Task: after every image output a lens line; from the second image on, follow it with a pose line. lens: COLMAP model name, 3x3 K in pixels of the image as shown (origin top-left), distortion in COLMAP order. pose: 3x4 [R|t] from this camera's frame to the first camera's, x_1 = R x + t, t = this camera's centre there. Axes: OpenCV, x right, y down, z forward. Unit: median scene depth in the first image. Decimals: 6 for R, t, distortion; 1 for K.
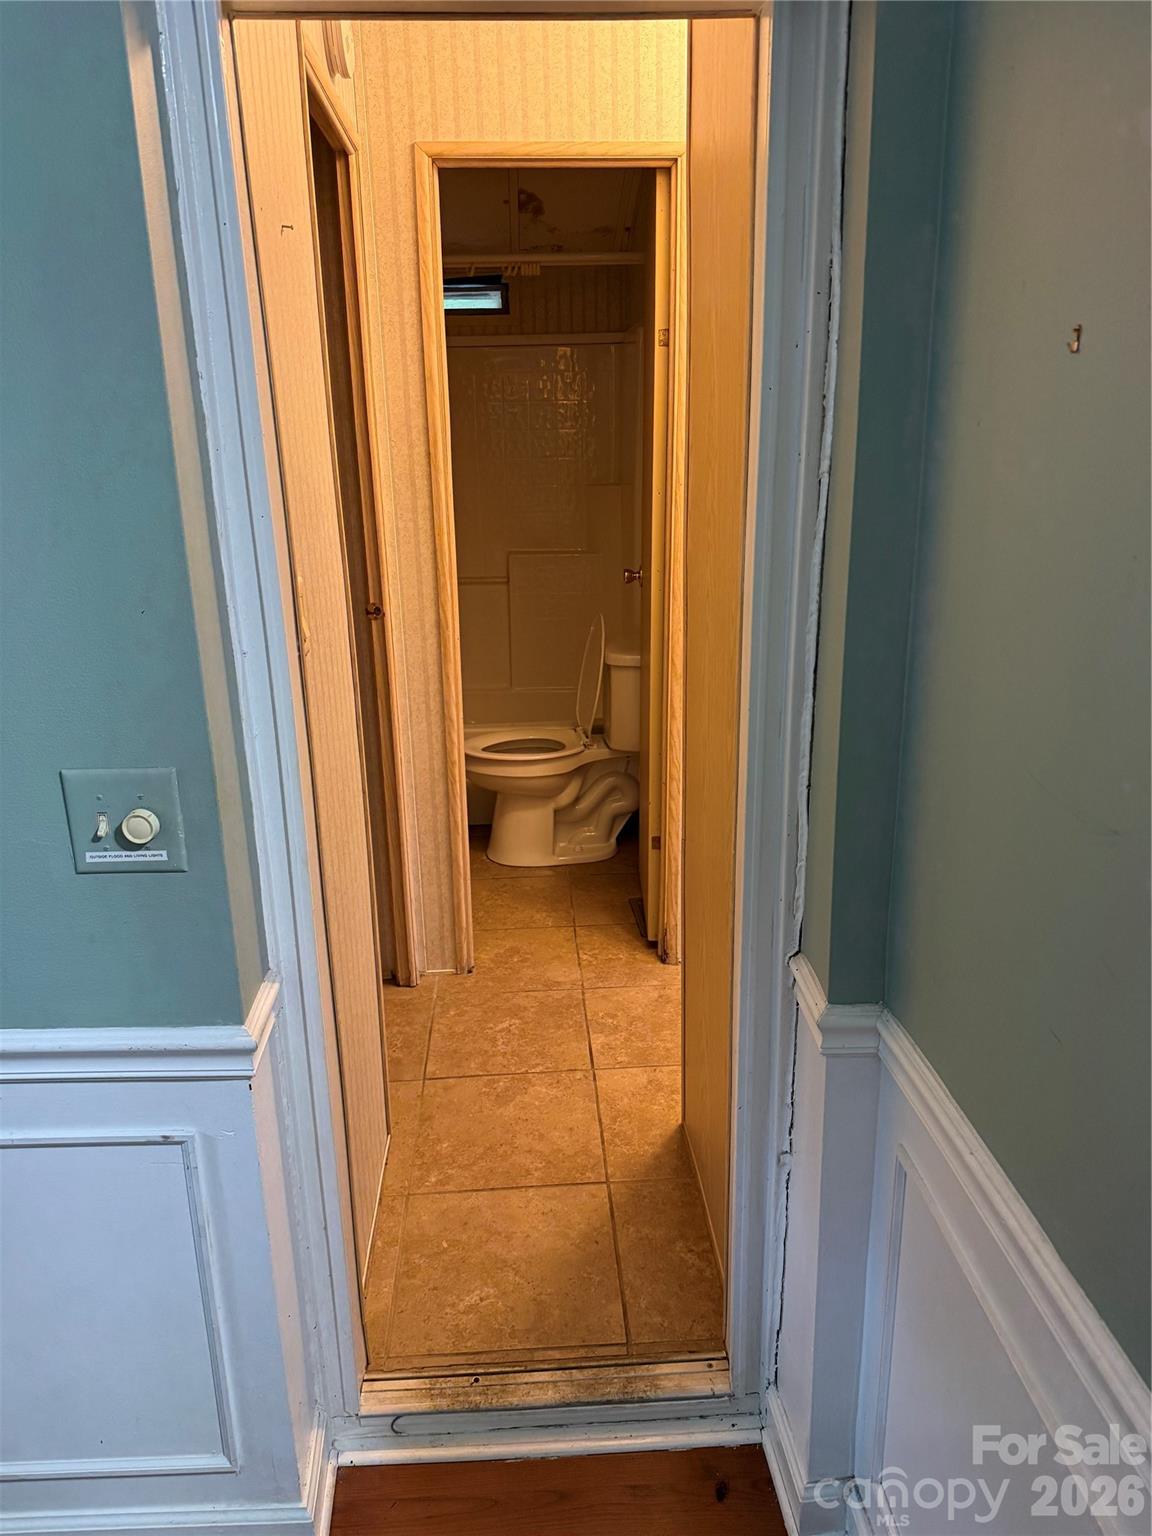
lens RADIAL K [[1085.8, 0, 560.1], [0, 1085.8, 799.8], [0, 0, 1]] dist [0.053628, -0.062936]
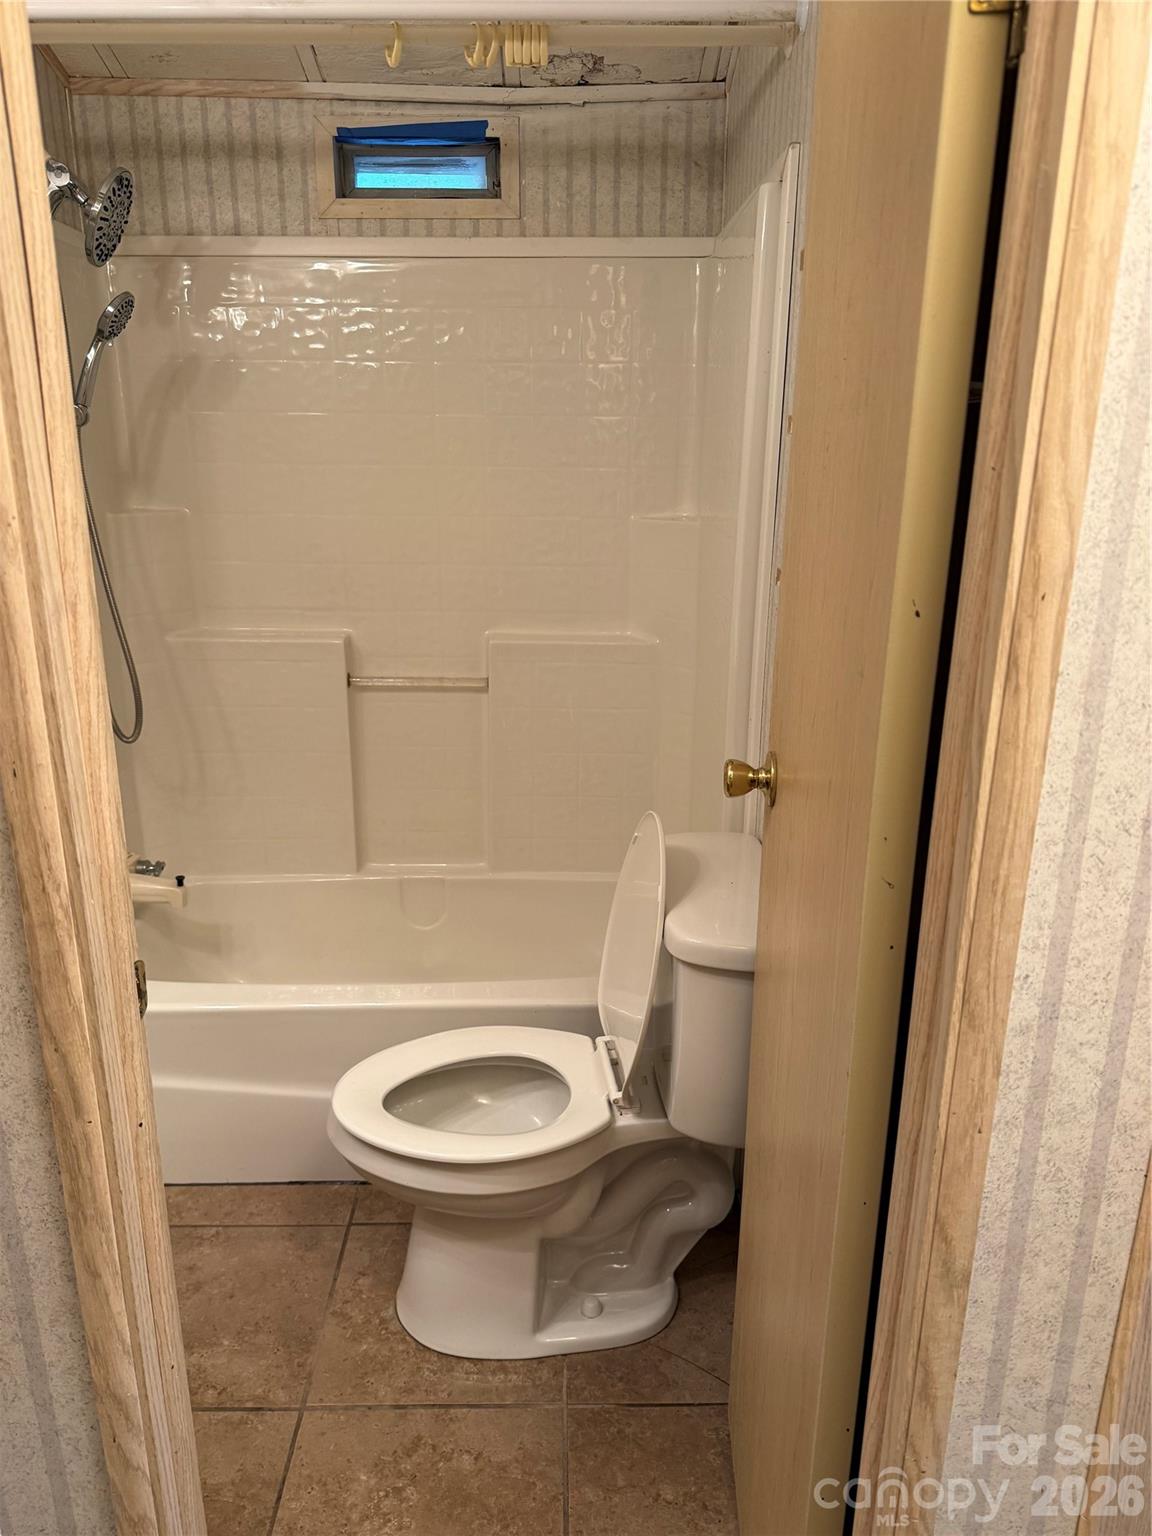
lens RADIAL K [[1075.8, 0, 575.6], [0, 1075.8, 765.1], [0, 0, 1]] dist [-0.023004, 0.003820]
pose [[0.999241, 0.032860, -0.020905, 0.010598], [-0.033452, 0.999030, -0.028630, -0.157606], [0.019944, 0.029307, 0.999371, 0.499951]]
